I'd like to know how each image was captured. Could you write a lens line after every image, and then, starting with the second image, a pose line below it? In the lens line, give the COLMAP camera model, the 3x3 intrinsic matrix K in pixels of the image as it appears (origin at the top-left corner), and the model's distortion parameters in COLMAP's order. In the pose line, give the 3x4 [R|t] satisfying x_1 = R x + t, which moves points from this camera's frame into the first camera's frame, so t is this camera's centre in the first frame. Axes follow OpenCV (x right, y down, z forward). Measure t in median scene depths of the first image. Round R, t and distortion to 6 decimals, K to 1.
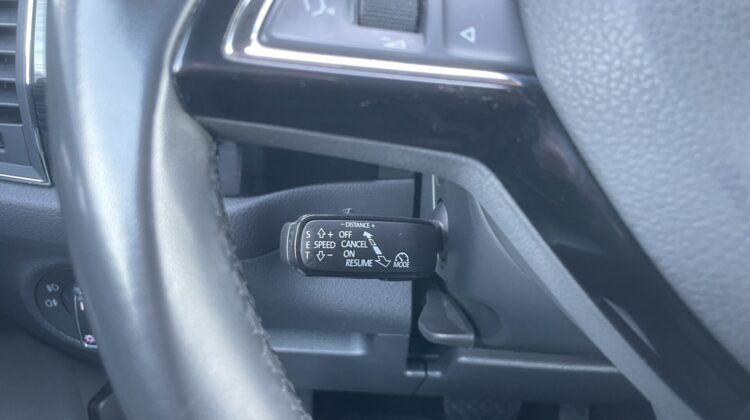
lens RADIAL K [[576.9, 0, 375.0], [0, 576.9, 210.0], [0, 0, 1]] dist [0.071103, -0.108589]
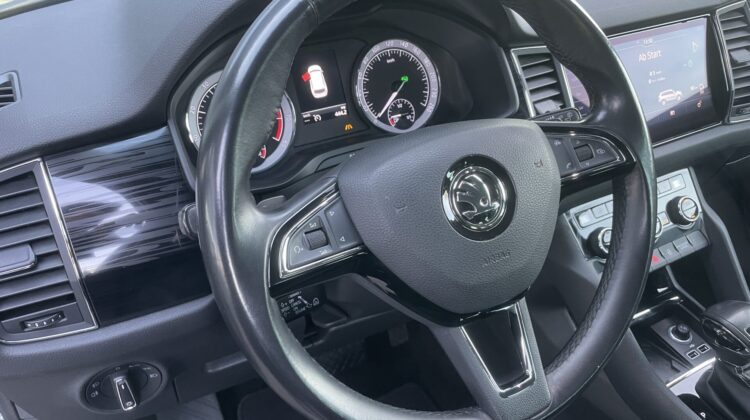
lens RADIAL K [[576.9, 0, 375.0], [0, 576.9, 210.0], [0, 0, 1]] dist [0.071103, -0.108589]
pose [[0.888240, -0.300744, 0.347251, -0.426955], [0.275771, 0.953638, 0.120519, -0.464314], [-0.367397, -0.011288, 0.929996, -1.167955]]
